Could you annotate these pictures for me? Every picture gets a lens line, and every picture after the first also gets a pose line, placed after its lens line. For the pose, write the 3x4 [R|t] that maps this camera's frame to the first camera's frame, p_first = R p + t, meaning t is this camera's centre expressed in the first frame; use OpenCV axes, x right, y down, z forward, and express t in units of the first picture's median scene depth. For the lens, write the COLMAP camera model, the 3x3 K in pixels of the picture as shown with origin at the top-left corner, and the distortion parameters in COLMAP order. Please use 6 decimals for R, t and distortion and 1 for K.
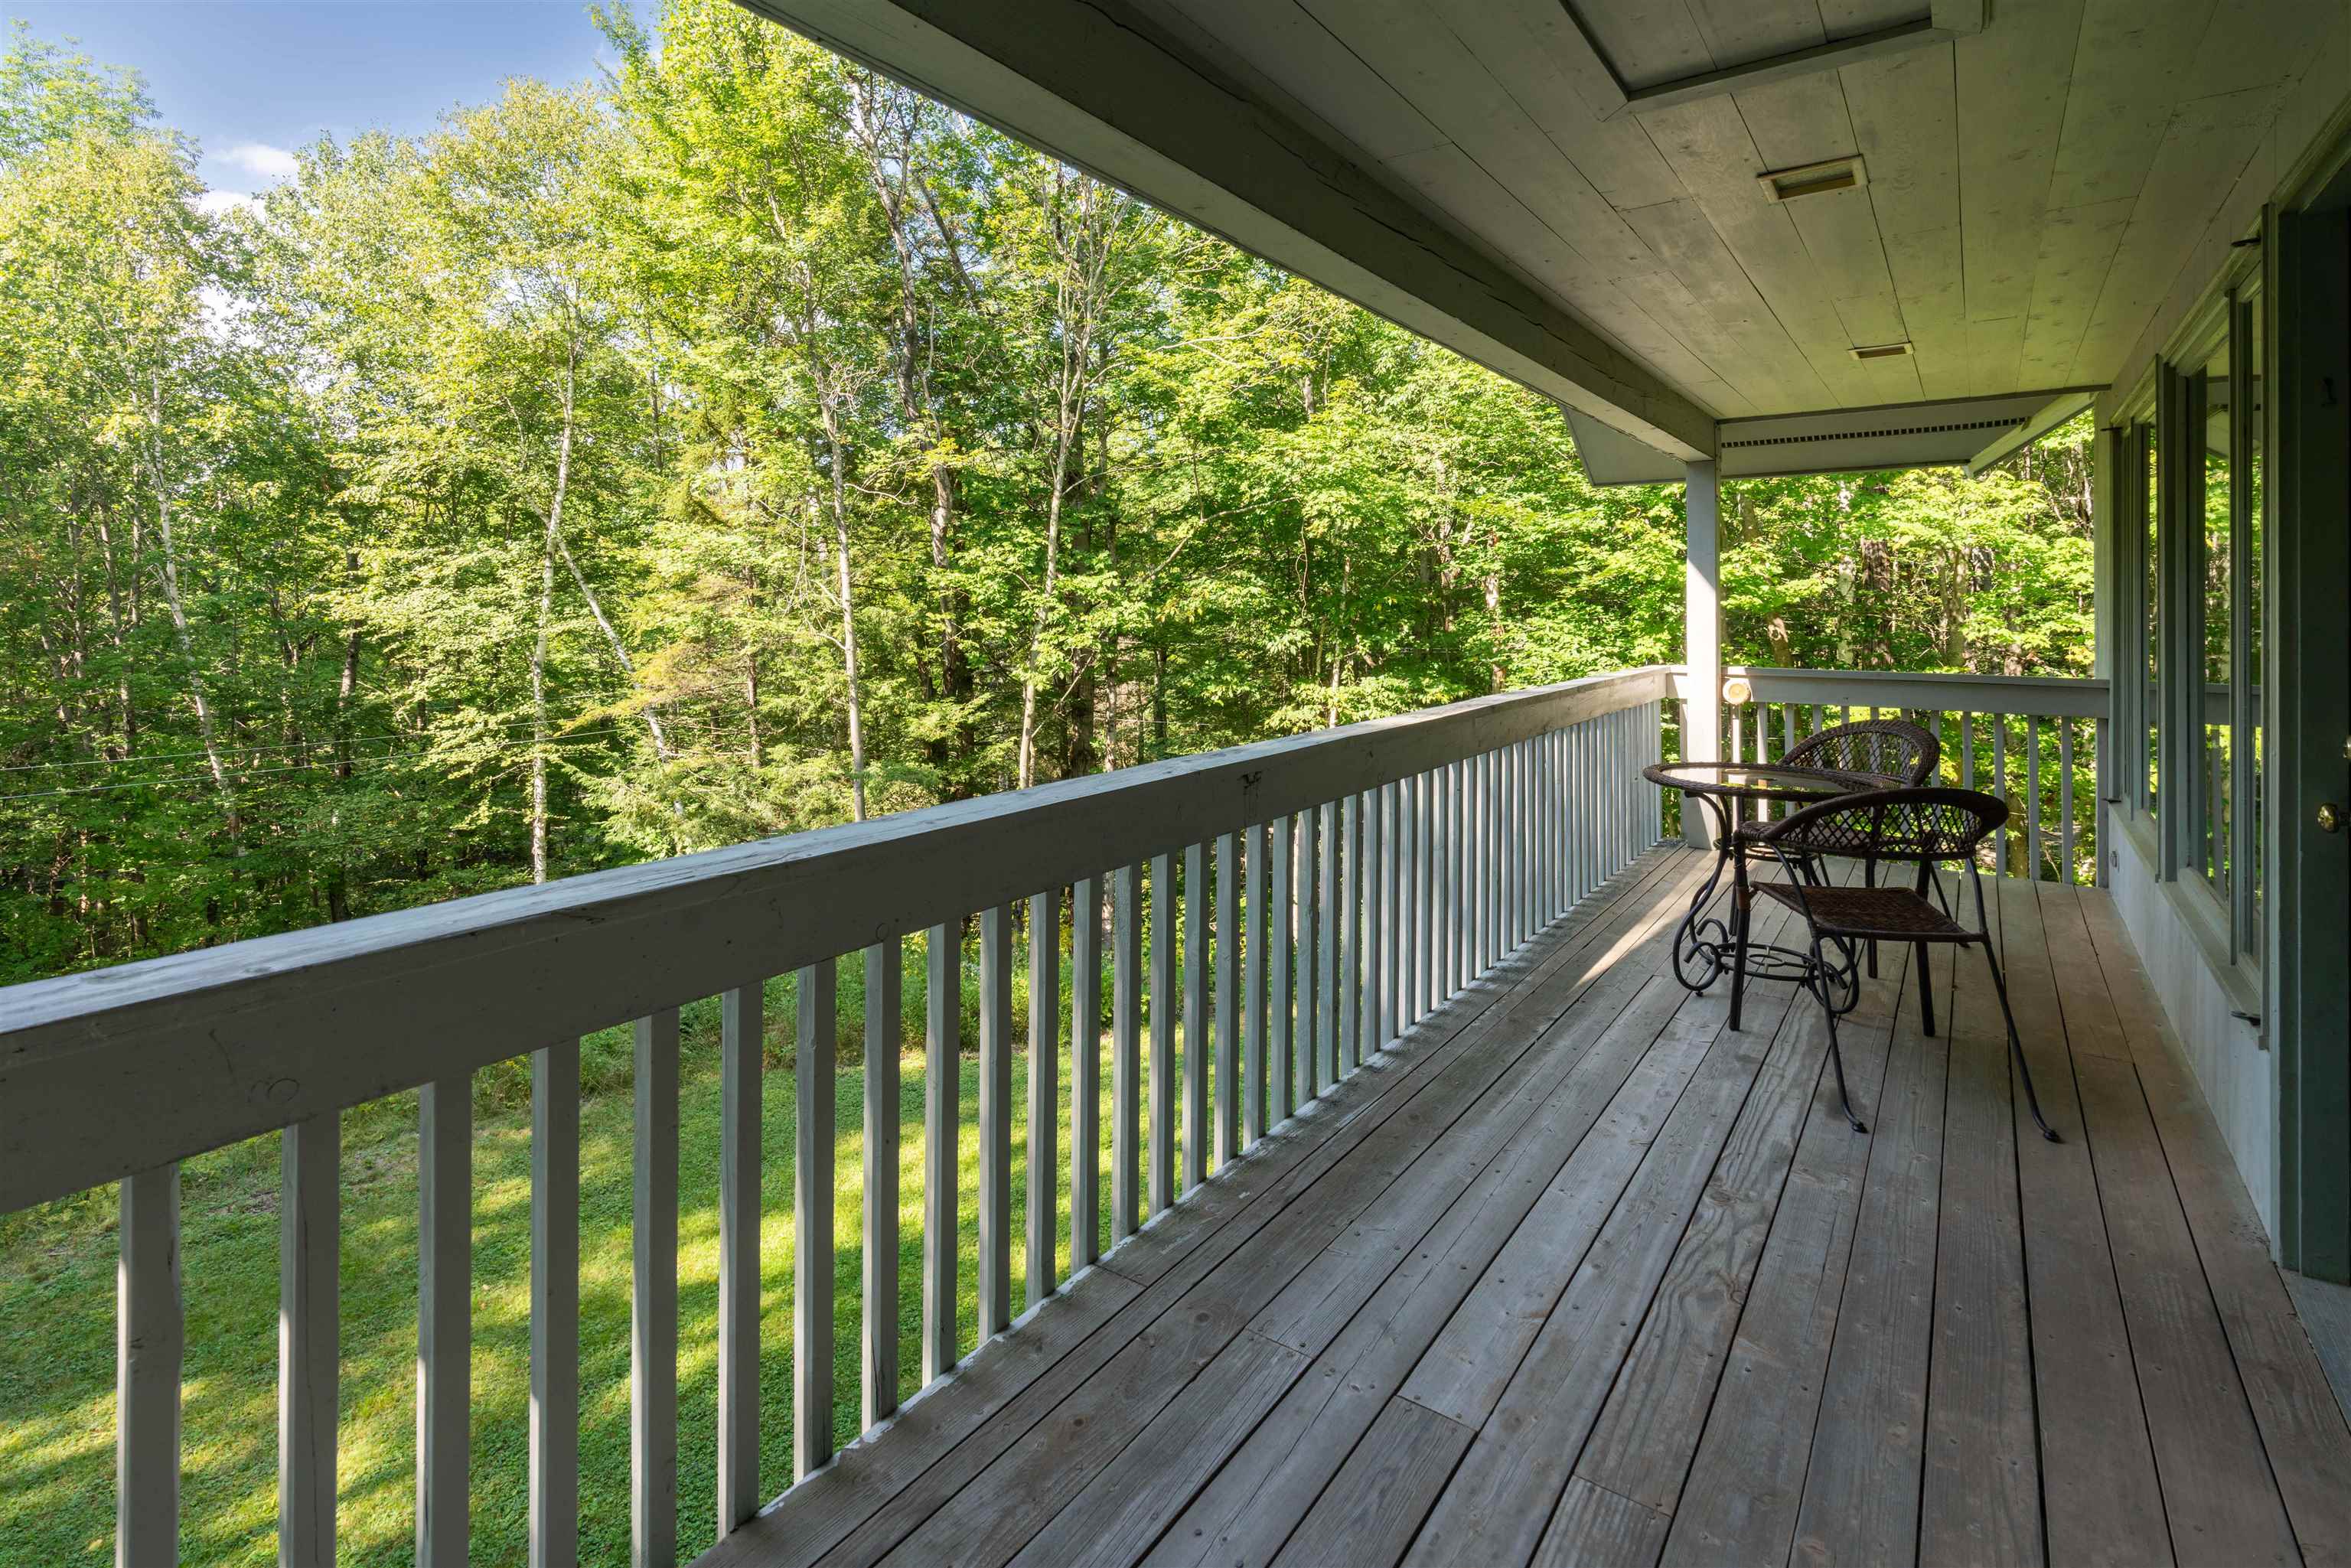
lens RADIAL K [[1134.1, 0, 1172.9], [0, 1134.1, 603.6], [0, 0, 1]] dist [-0.016550, 0.005301]
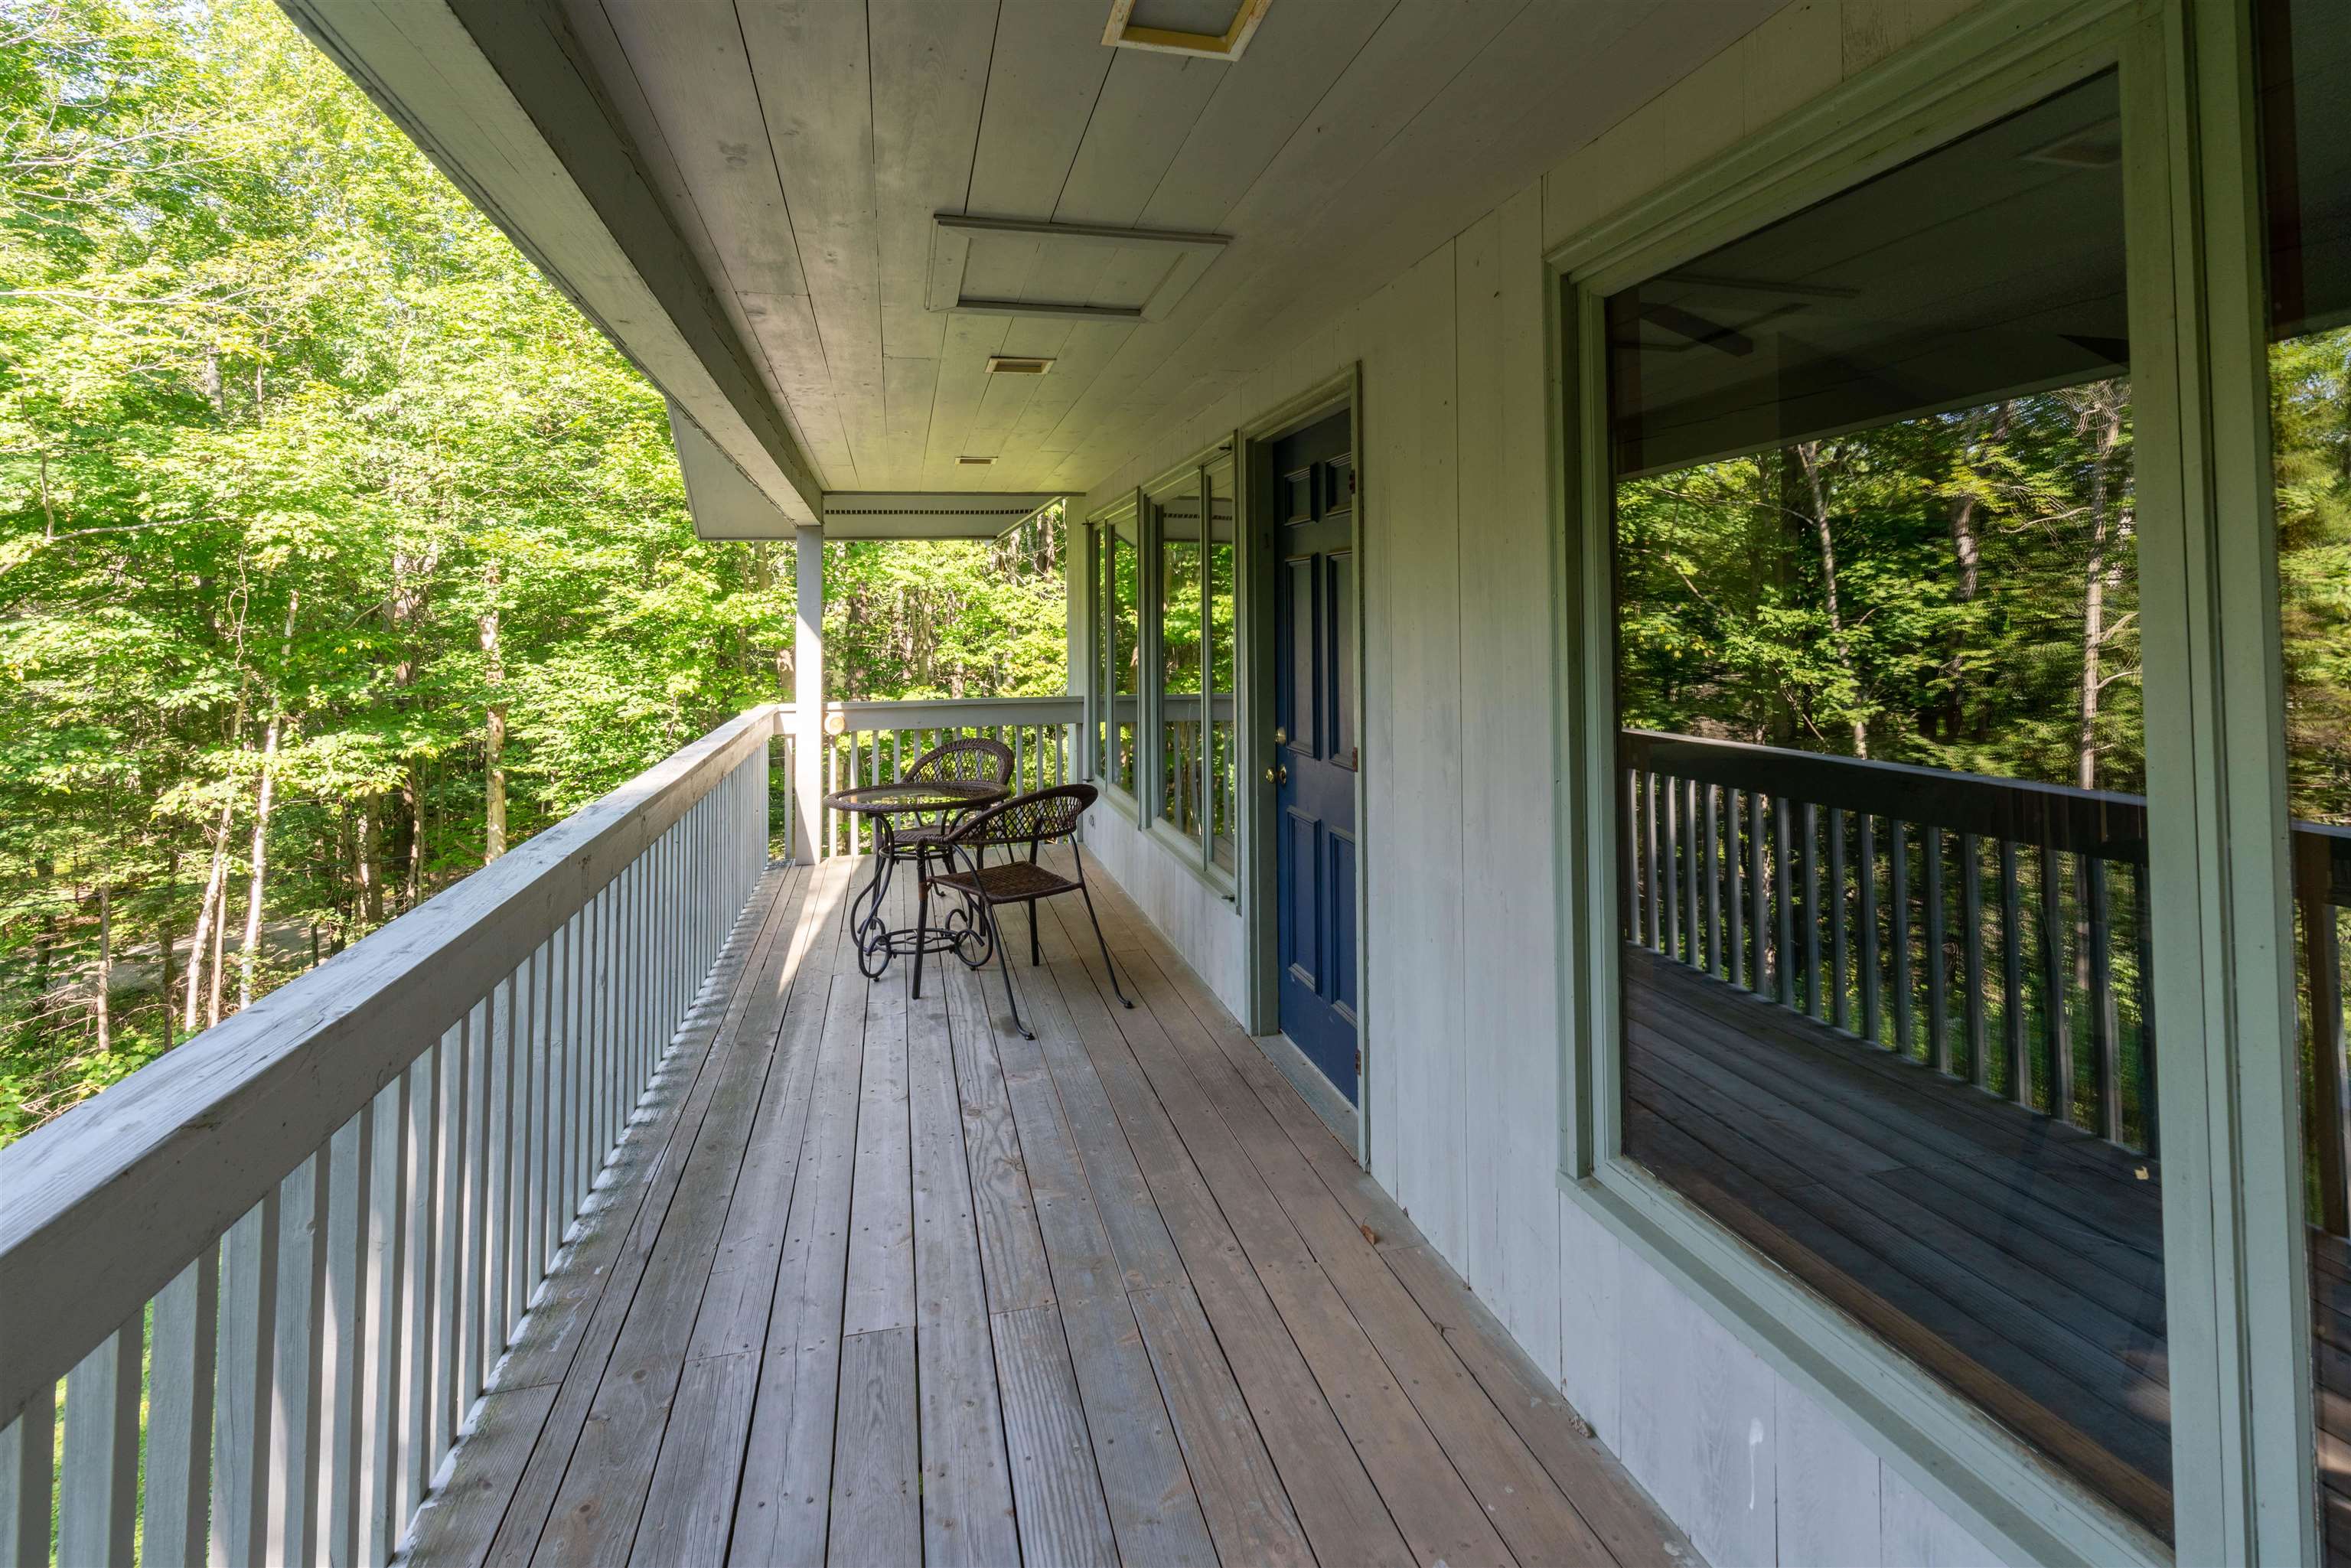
lens RADIAL K [[1134.1, 0, 1172.9], [0, 1134.1, 603.6], [0, 0, 1]] dist [-0.016550, 0.005301]
pose [[0.651425, -0.000517, 0.758713, -0.159449], [0.019643, 0.999676, -0.016184, -0.020634], [-0.758458, 0.025446, 0.651224, -0.027306]]
